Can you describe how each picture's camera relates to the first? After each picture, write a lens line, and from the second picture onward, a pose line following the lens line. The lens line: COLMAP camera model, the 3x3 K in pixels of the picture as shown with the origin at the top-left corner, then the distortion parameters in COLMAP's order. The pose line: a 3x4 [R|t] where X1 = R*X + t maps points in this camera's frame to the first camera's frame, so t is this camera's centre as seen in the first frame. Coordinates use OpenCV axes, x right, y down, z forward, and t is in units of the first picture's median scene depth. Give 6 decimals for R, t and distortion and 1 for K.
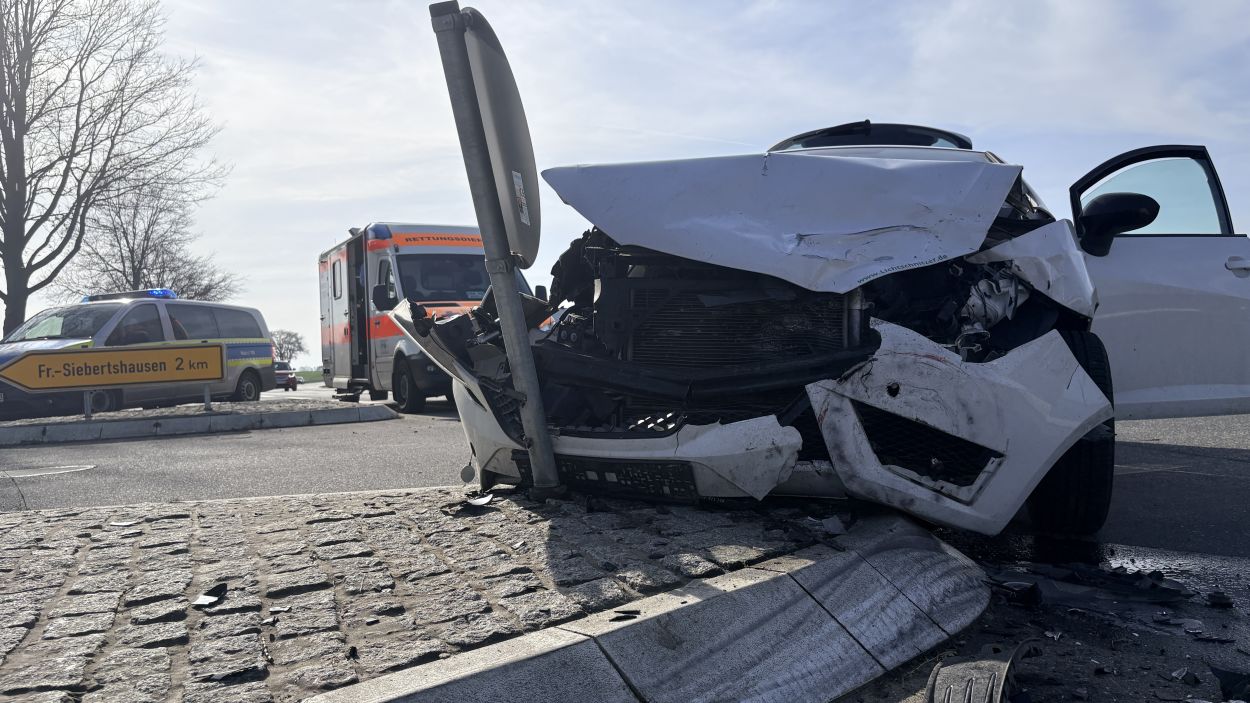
lens RADIAL K [[957.0, 0, 625.0], [0, 957.0, 351.5], [0, 0, 1]] dist [0.052722, -0.049717]
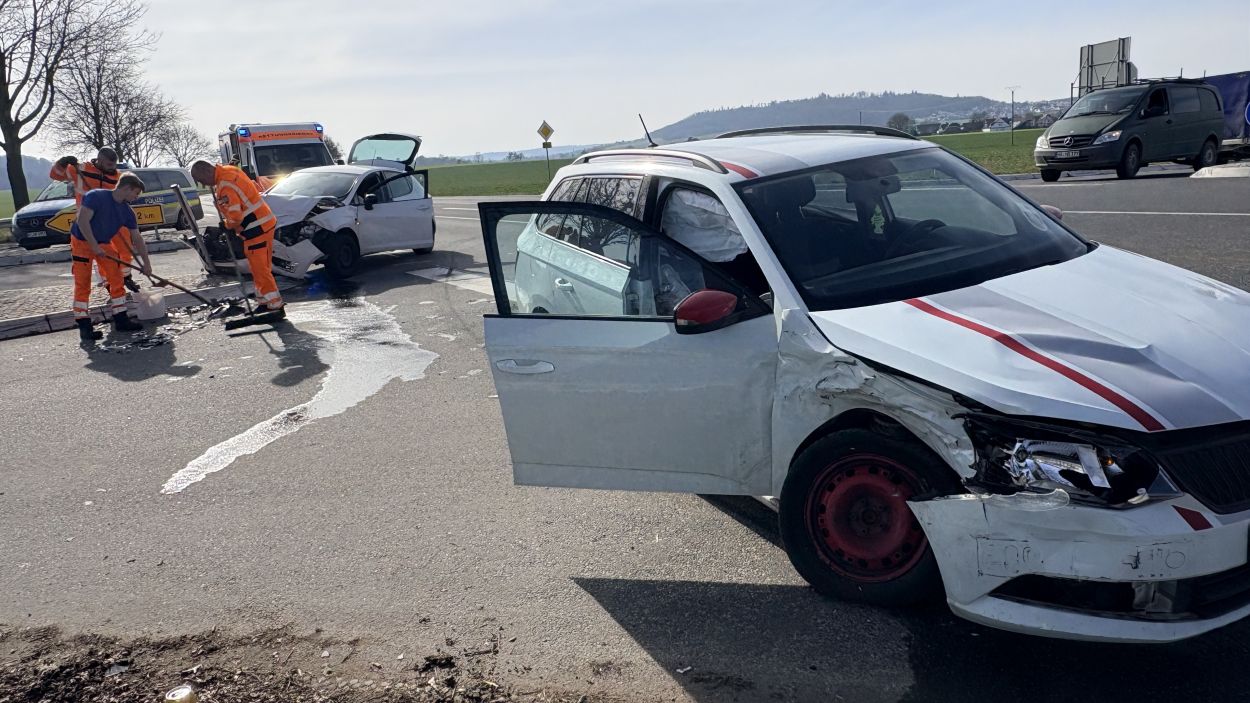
lens RADIAL K [[839.6, 0, 625.0], [0, 839.6, 351.5], [0, 0, 1]] dist [-0.001833, -0.005062]
pose [[0.996738, -0.038811, 0.070757, 0.137533], [0.021082, 0.971542, 0.235925, -0.035351], [-0.077900, -0.233664, 0.969192, -0.277964]]
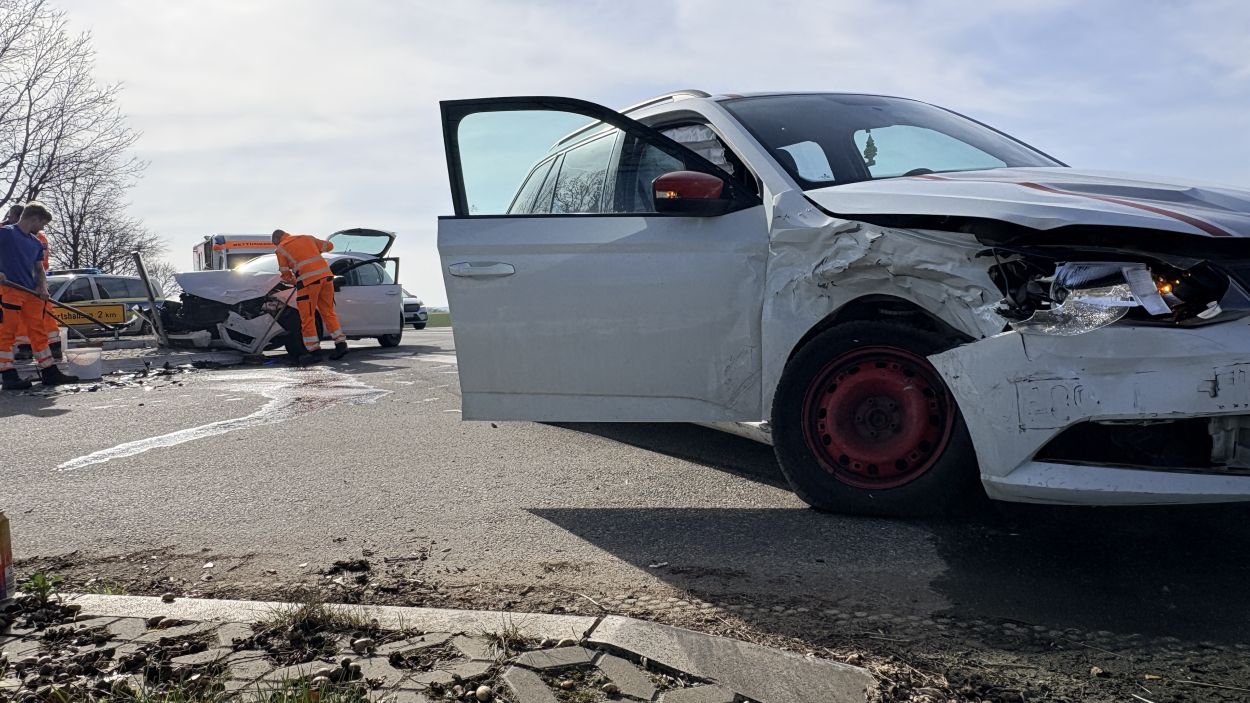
lens RADIAL K [[839.6, 0, 625.0], [0, 839.6, 351.5], [0, 0, 1]] dist [-0.001833, -0.005062]
pose [[0.993946, 0.005086, 0.109751, 0.137984], [-0.011450, 0.998284, 0.057436, -0.007401], [-0.109270, -0.058345, 0.992298, -0.270171]]
